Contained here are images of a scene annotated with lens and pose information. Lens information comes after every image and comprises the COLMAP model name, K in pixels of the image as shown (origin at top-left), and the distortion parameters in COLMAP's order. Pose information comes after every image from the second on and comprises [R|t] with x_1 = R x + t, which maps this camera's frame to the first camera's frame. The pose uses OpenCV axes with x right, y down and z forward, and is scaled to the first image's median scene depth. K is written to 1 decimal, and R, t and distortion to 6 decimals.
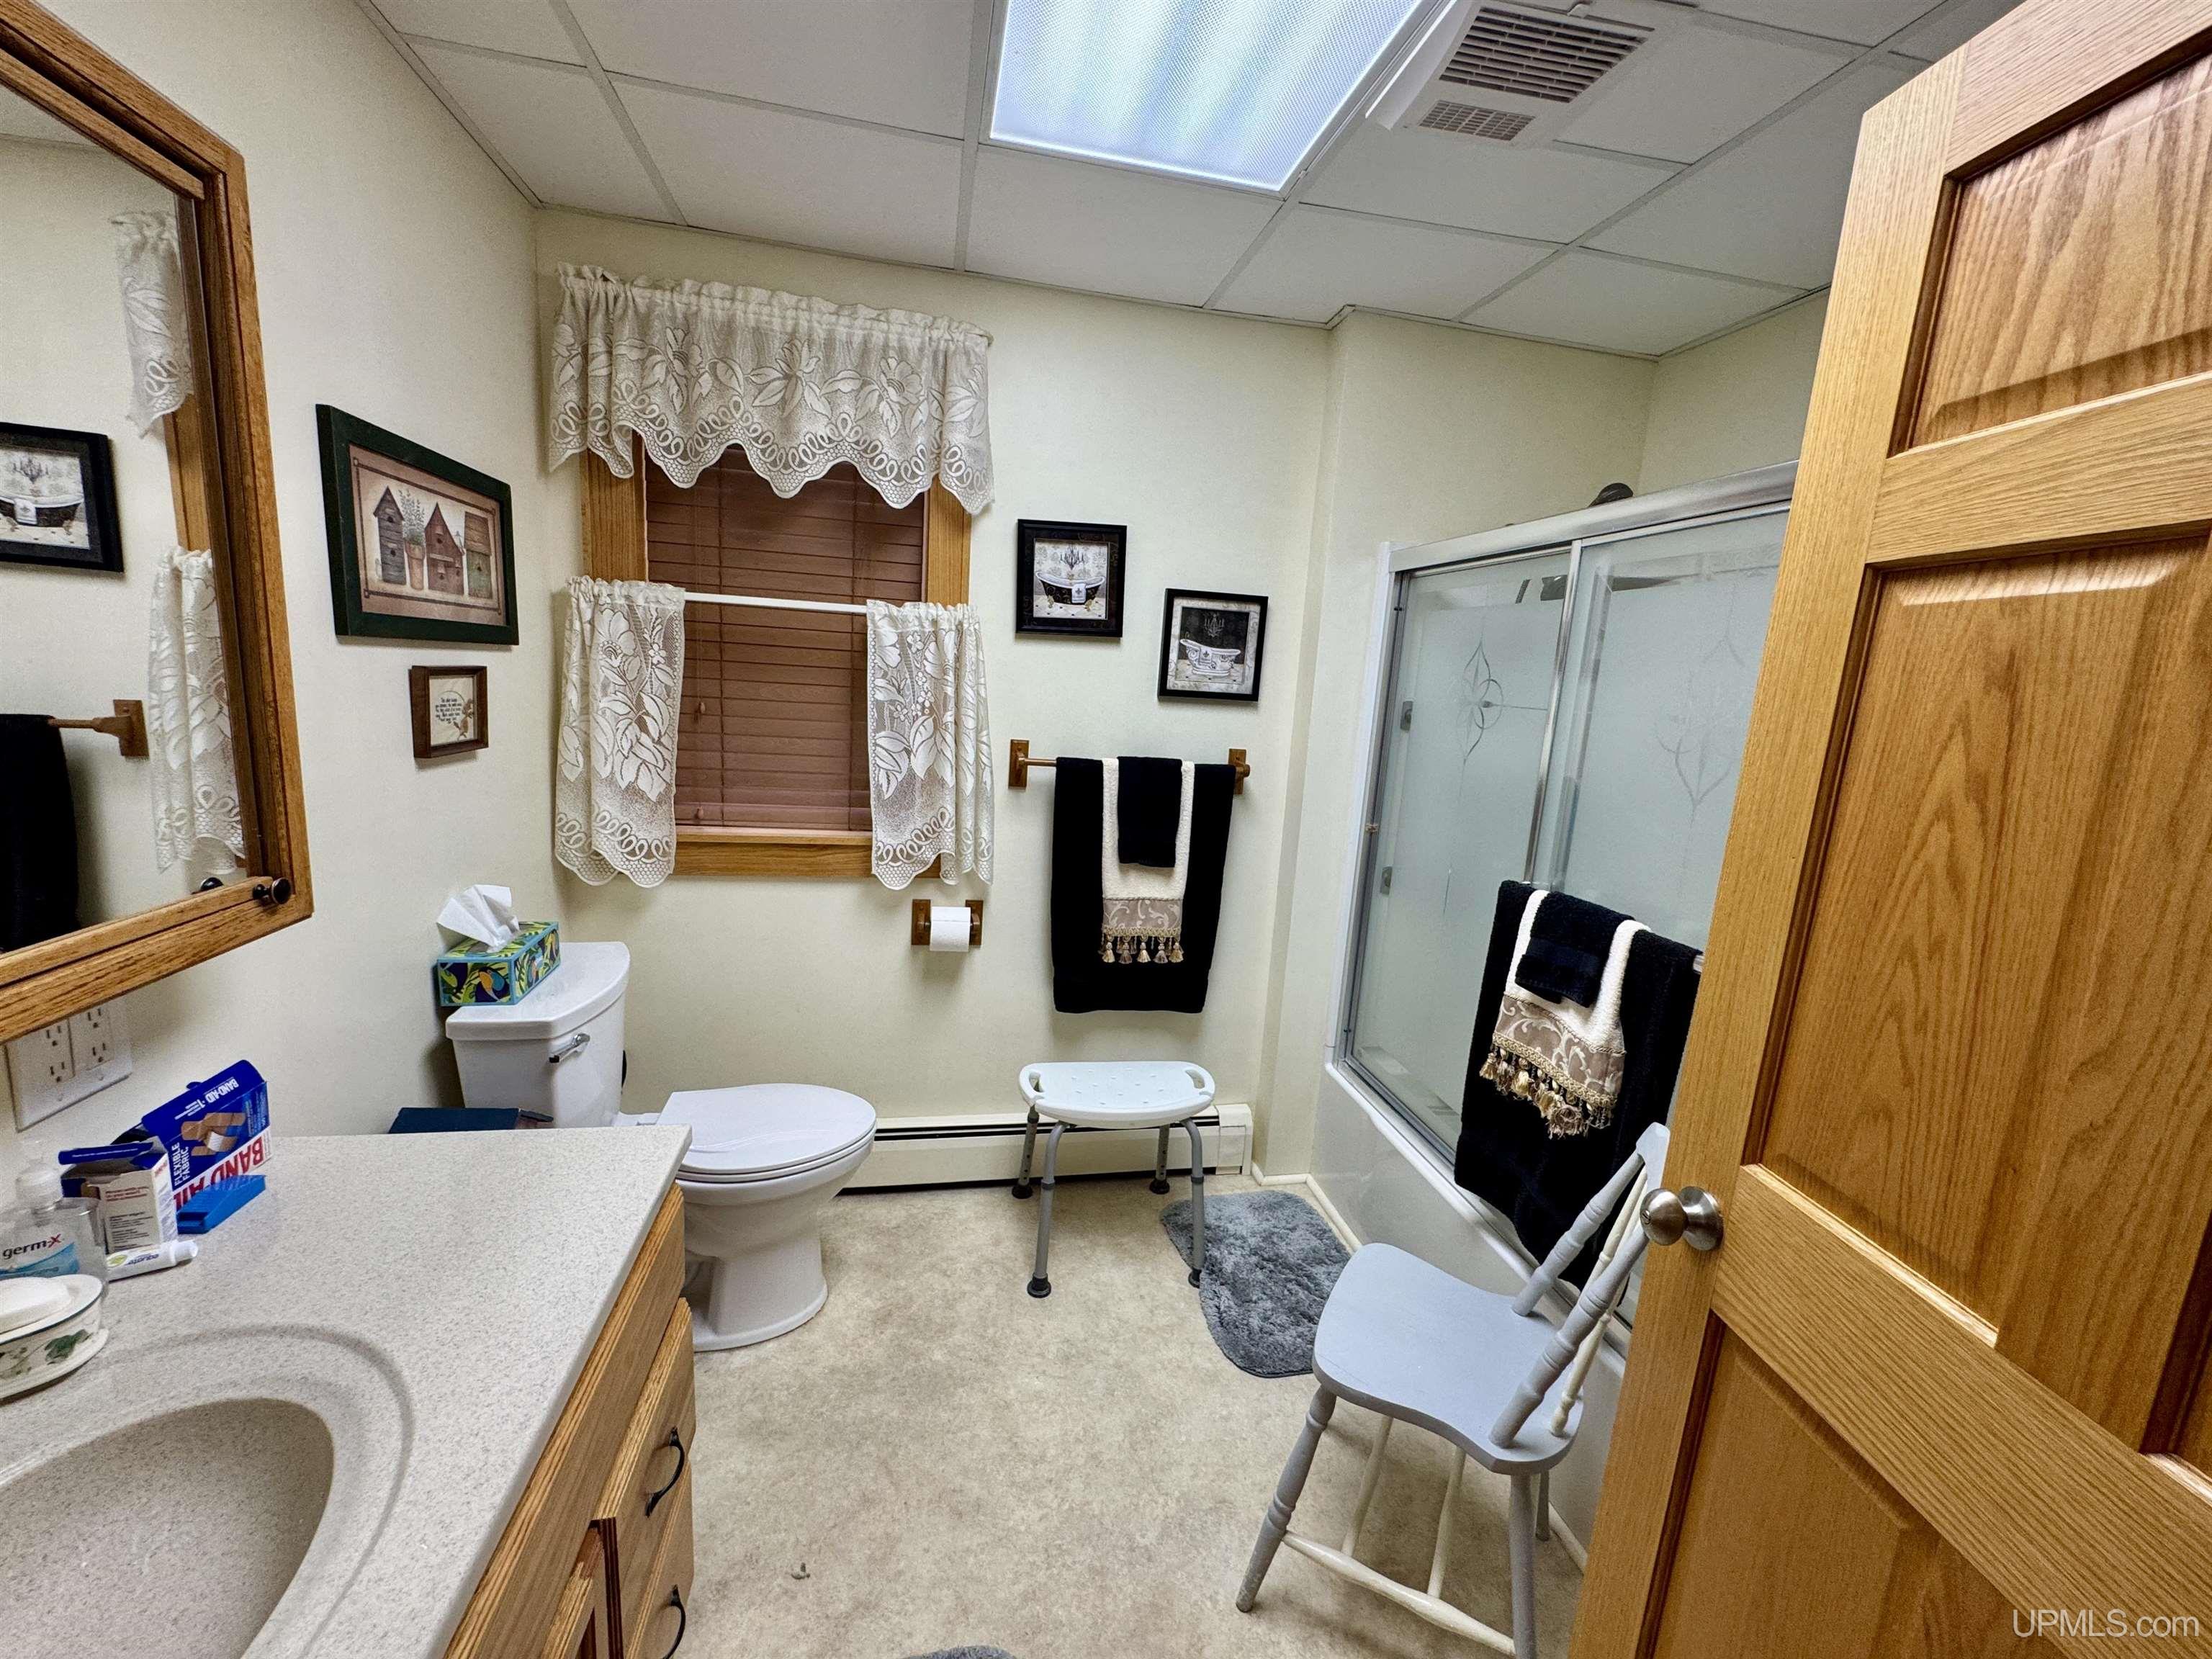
lens RADIAL K [[891.2, 0, 1106.5], [0, 891.2, 830.7], [0, 0, 1]] dist [-0.003953, 0.000386]
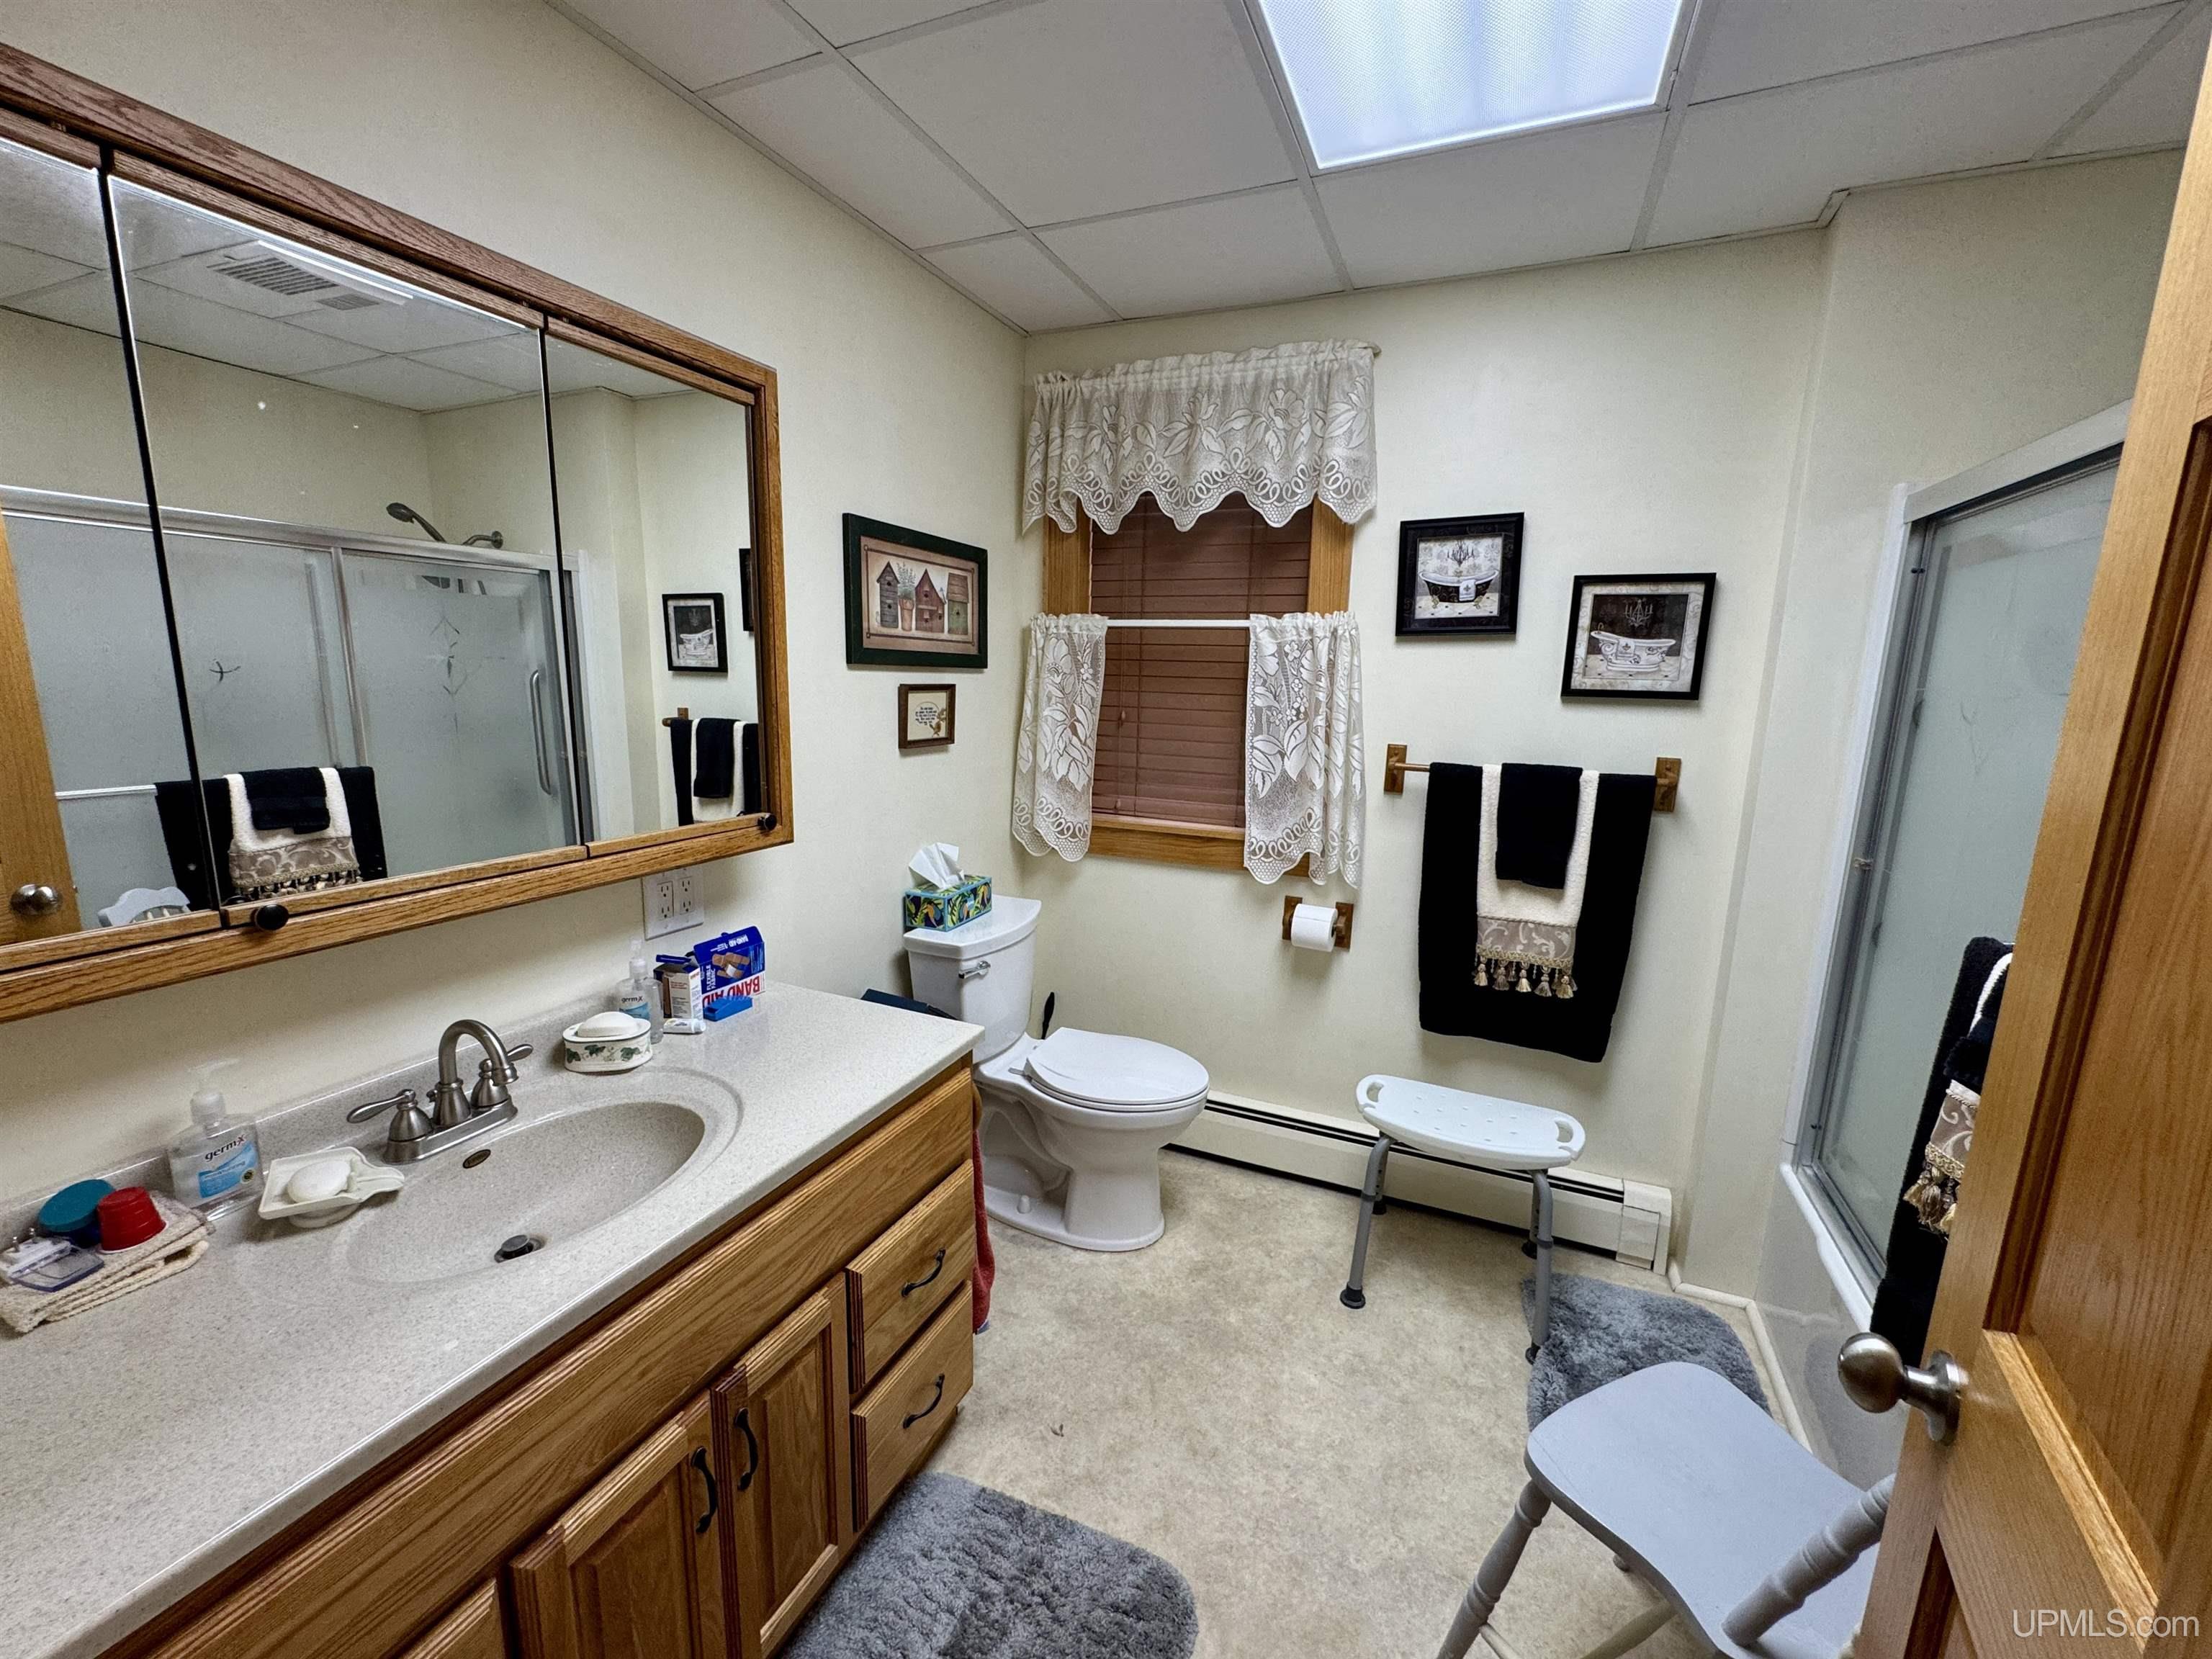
lens RADIAL K [[891.2, 0, 1101.2], [0, 891.2, 830.2], [0, 0, 1]] dist [-0.003953, 0.000386]
pose [[0.815831, 0.060053, -0.575164, 0.237889], [-0.074095, 0.997251, -0.000975, 0.019953], [0.573524, 0.043412, 0.818038, 0.014547]]
